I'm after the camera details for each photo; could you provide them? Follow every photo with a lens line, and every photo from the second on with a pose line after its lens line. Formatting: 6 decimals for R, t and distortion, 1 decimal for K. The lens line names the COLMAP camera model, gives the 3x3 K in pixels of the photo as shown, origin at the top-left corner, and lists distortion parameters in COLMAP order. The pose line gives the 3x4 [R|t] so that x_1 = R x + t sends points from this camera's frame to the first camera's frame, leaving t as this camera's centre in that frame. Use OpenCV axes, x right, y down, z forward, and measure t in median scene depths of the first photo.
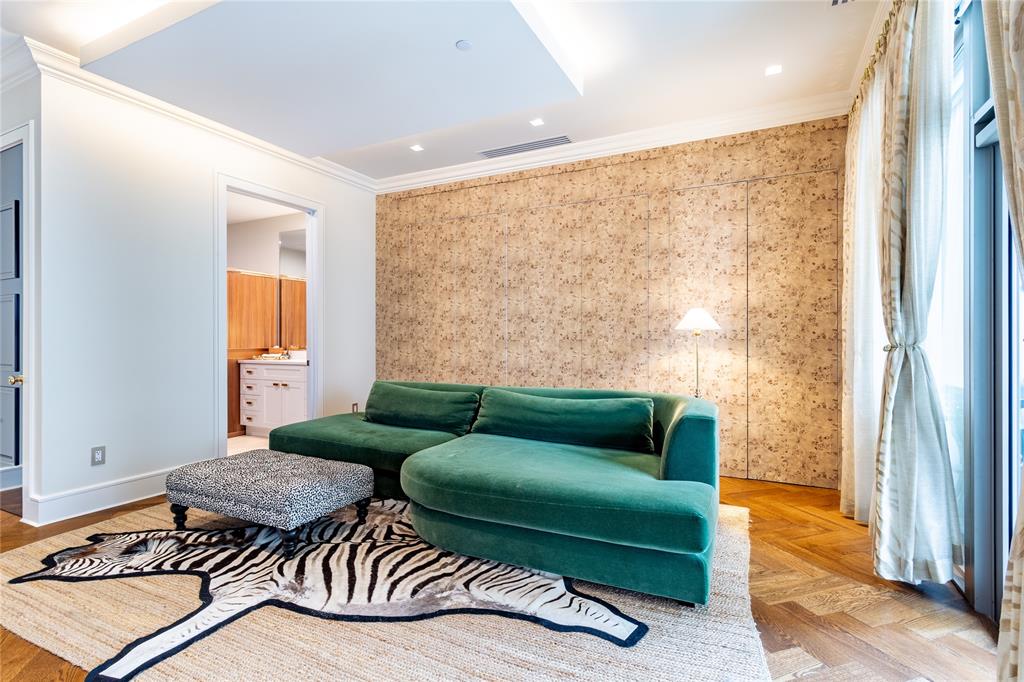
lens RADIAL K [[497.8, 0, 511.3], [0, 497.8, 336.4], [0, 0, 1]] dist [0.003124, -0.000138]
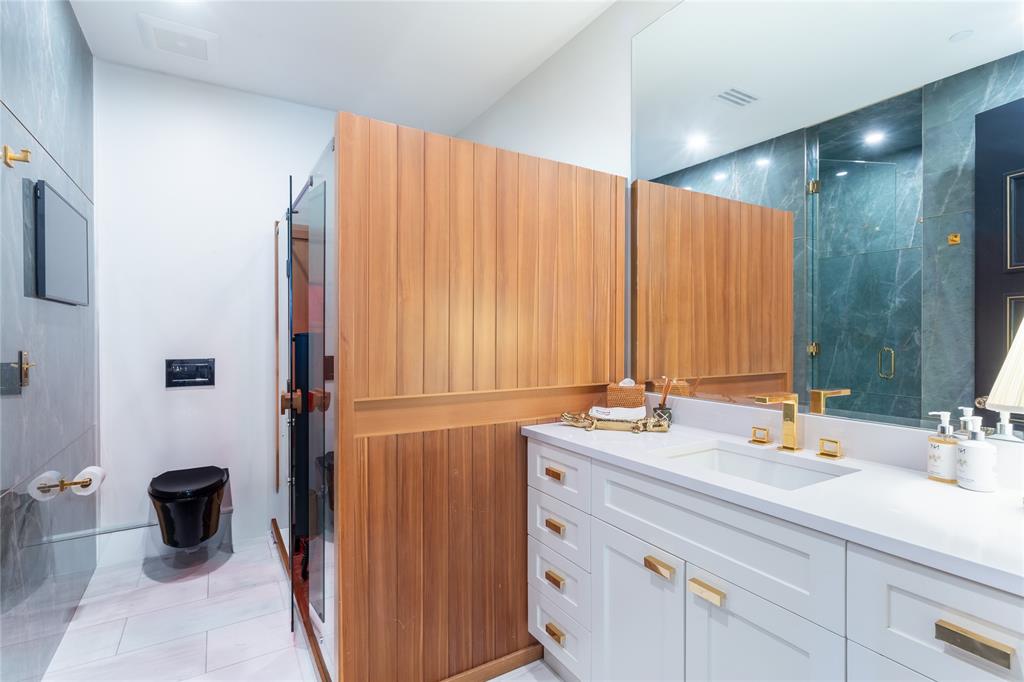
lens RADIAL K [[497.8, 0, 510.1], [0, 497.8, 339.6], [0, 0, 1]] dist [0.003124, -0.000138]
pose [[0.842970, 0.002220, -0.537956, -0.385019], [0.000004, 0.999991, 0.004133, -0.008605], [0.537960, -0.003486, 0.842963, 0.729529]]
